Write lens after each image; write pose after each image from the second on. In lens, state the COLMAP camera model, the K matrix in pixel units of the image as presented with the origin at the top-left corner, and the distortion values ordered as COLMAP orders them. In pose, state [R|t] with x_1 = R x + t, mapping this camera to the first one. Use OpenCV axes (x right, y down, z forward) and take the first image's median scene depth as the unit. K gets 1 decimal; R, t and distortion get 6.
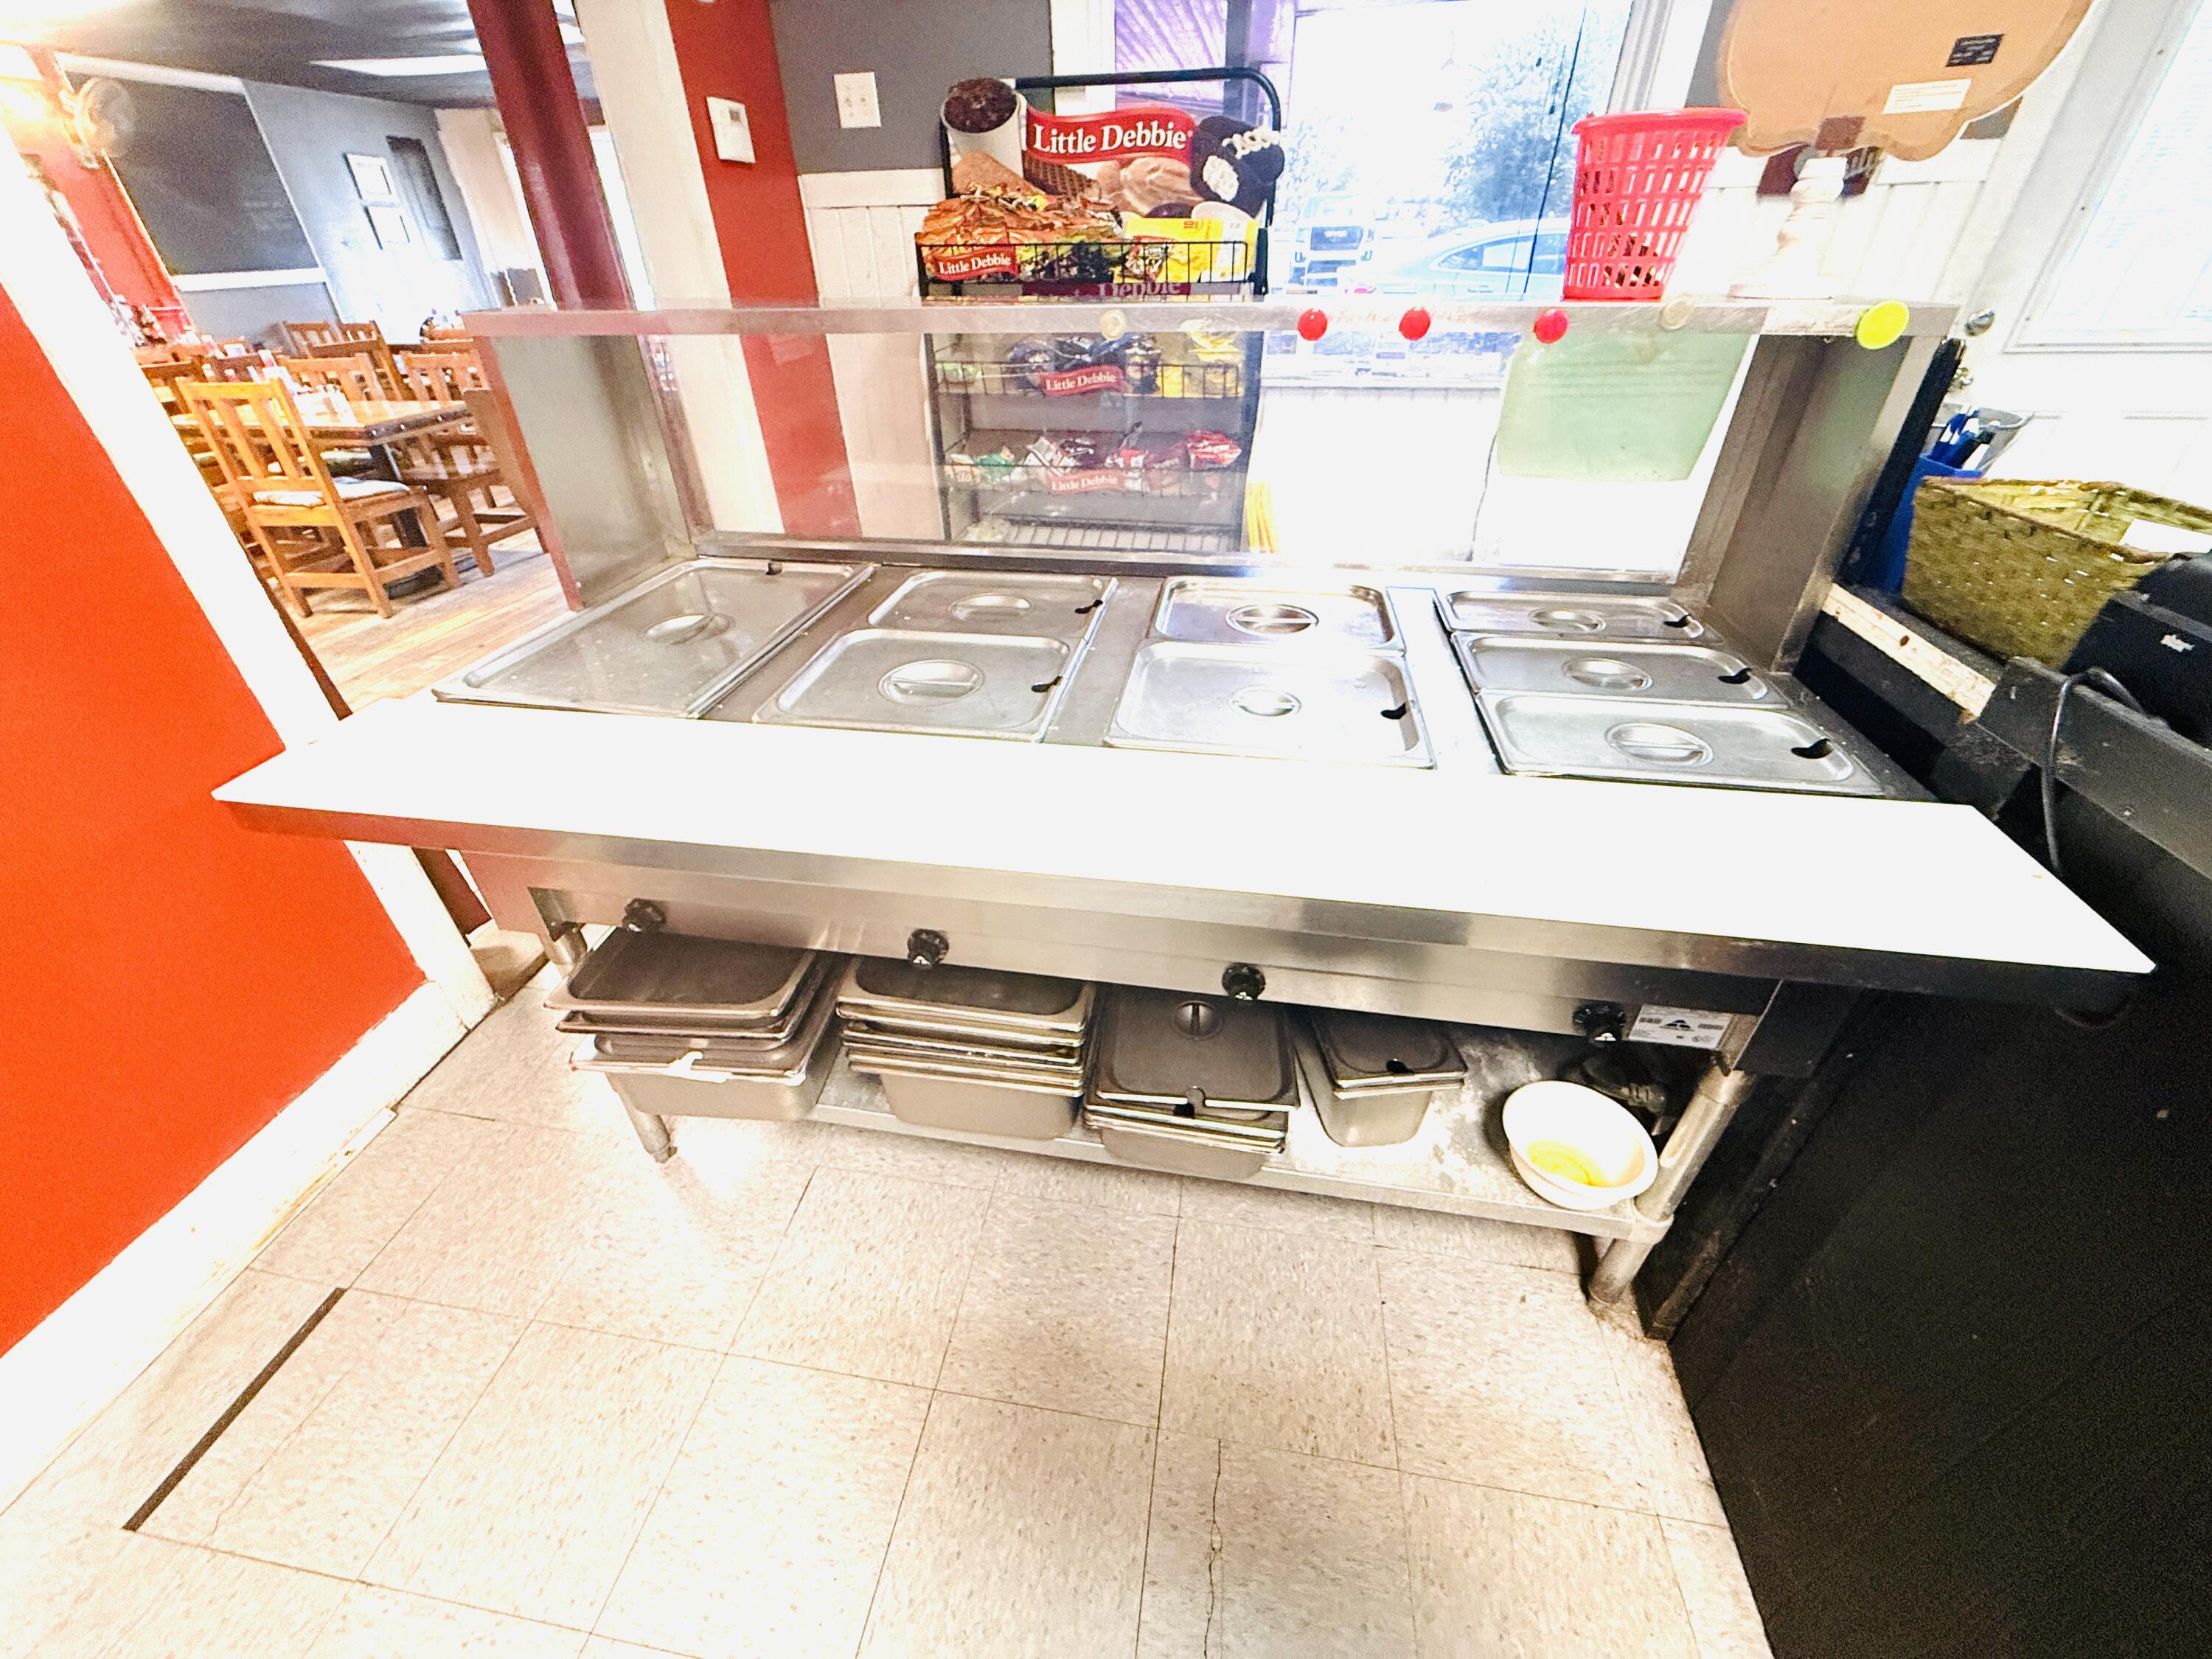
lens RADIAL K [[876.3, 0, 1102.3], [0, 876.3, 837.4], [0, 0, 1]] dist [-0.000607, 0.000924]
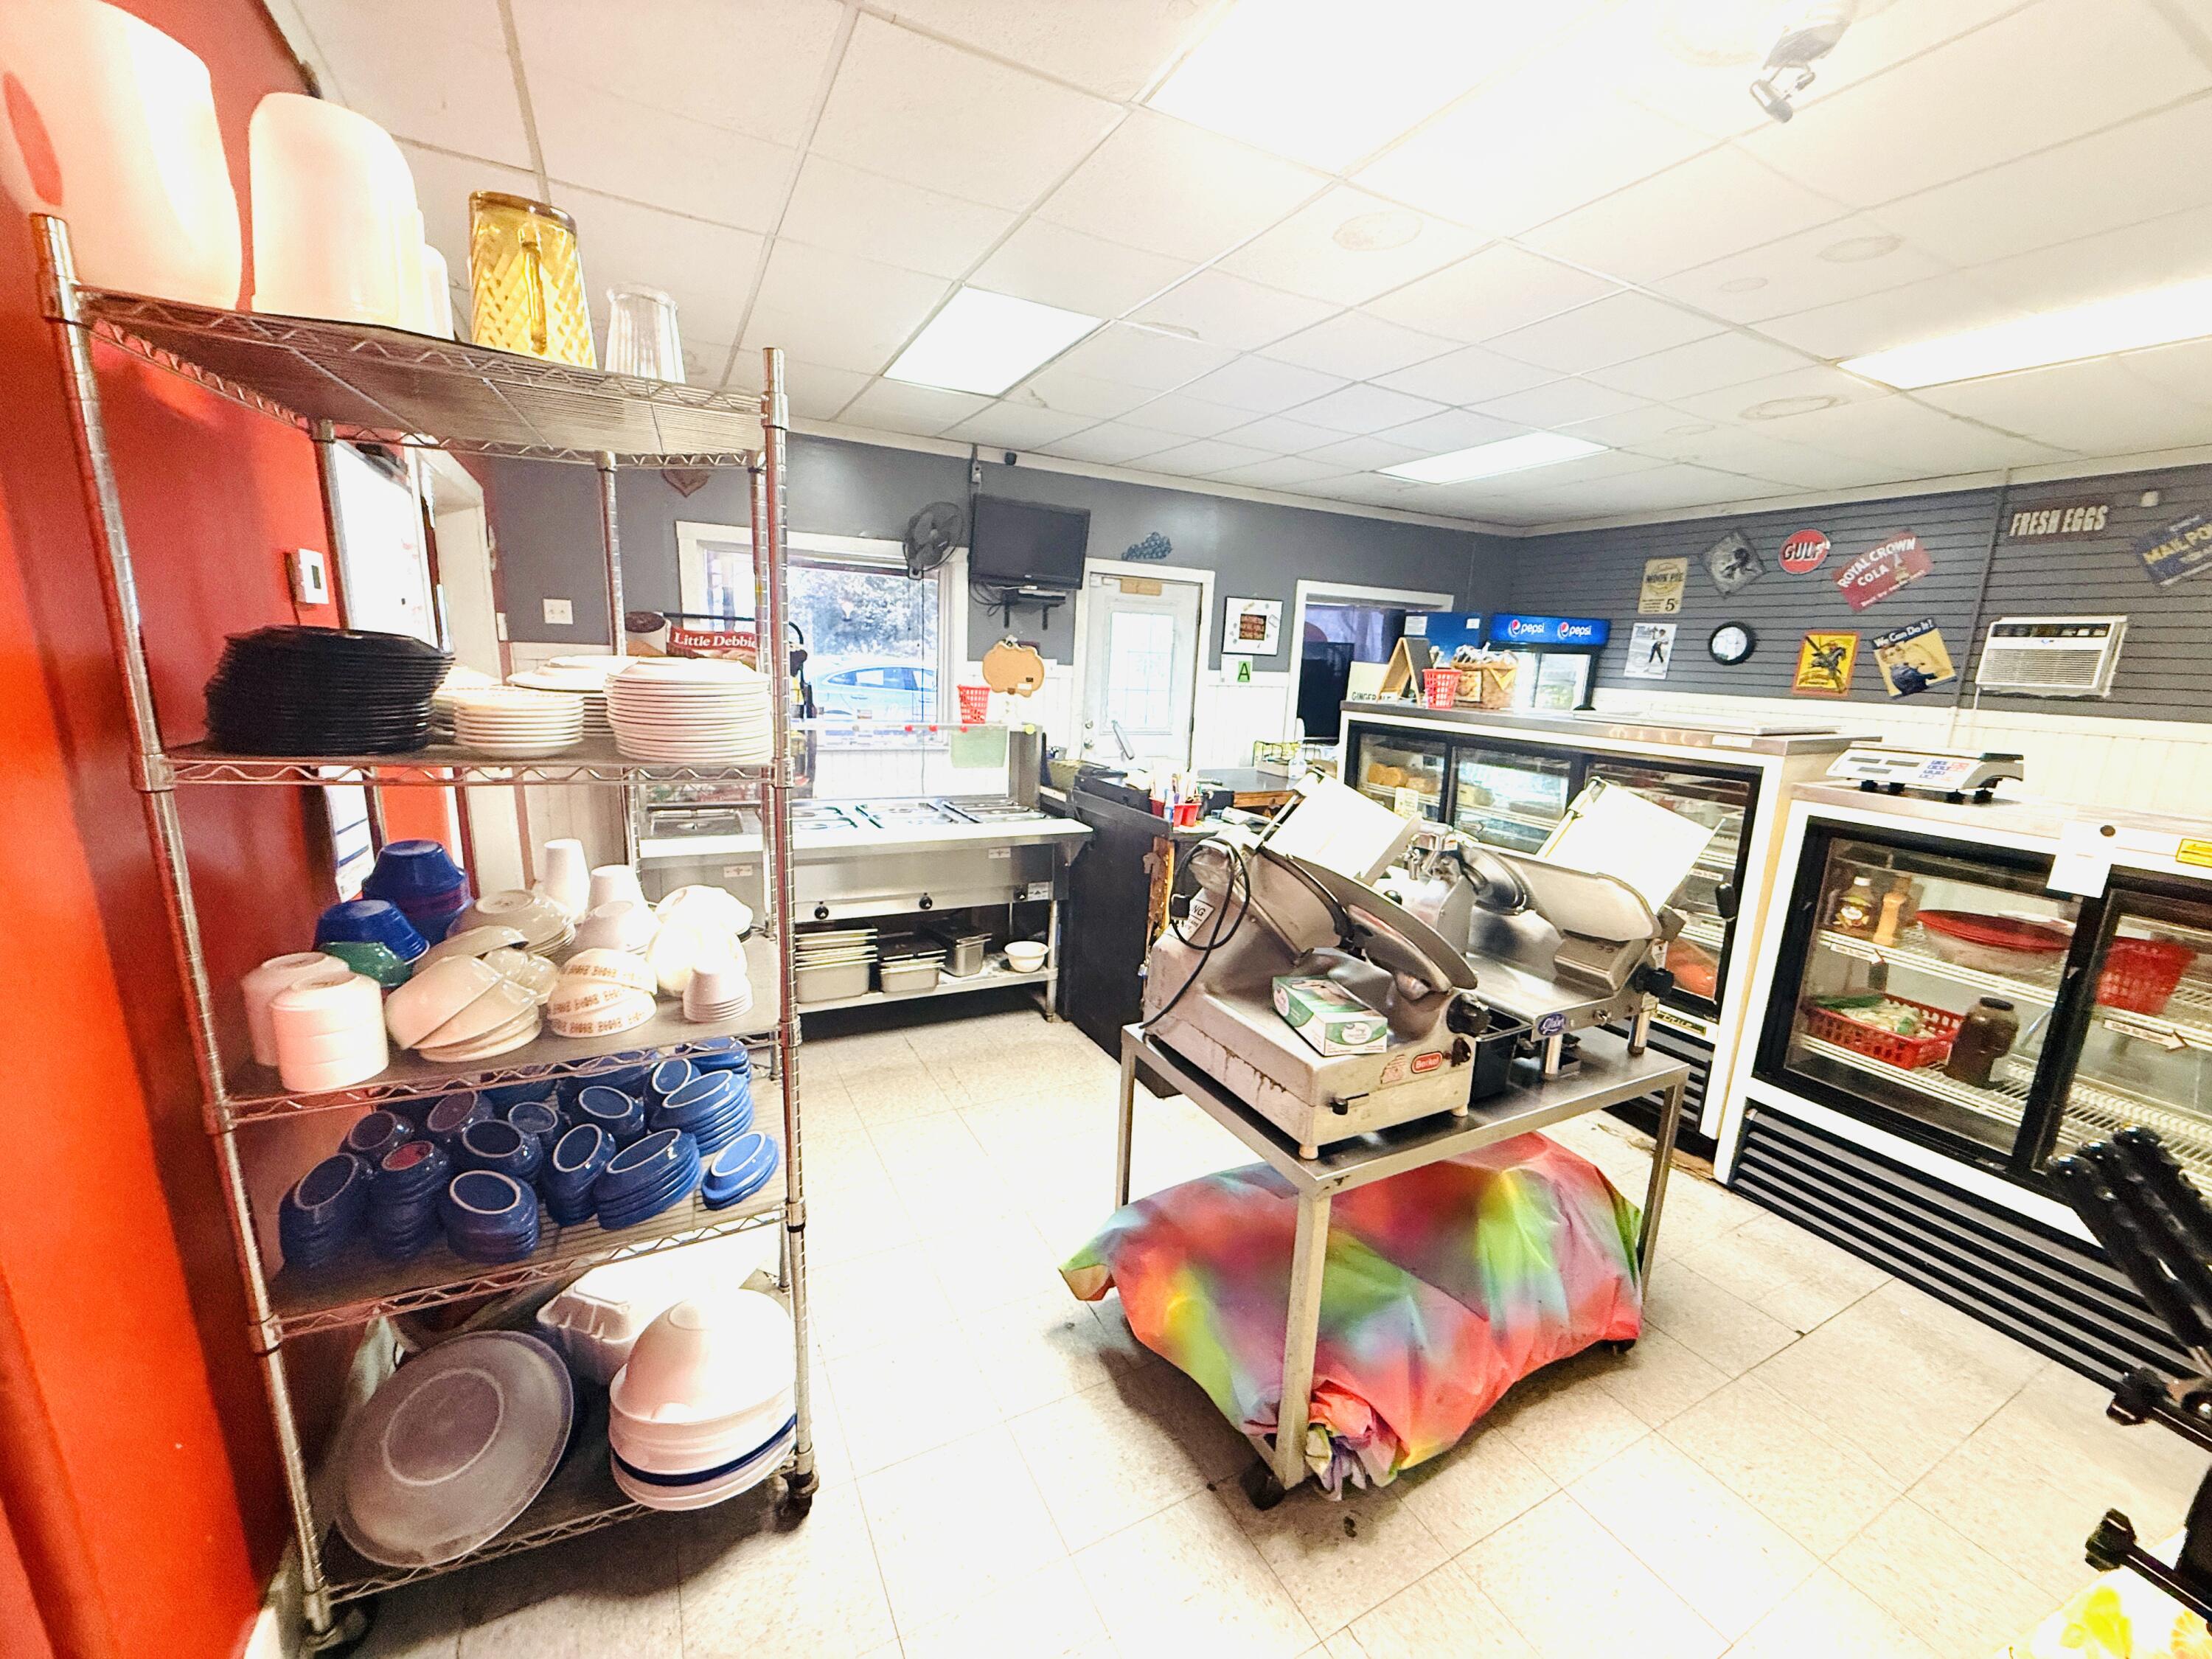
lens RADIAL K [[876.3, 0, 1096.8], [0, 876.3, 836.6], [0, 0, 1]] dist [-0.000607, 0.000924]
pose [[0.799424, -0.068753, 0.596820, -0.515198], [0.290511, 0.913797, -0.283863, 0.428804], [-0.525856, 0.400310, 0.750485, -0.773955]]
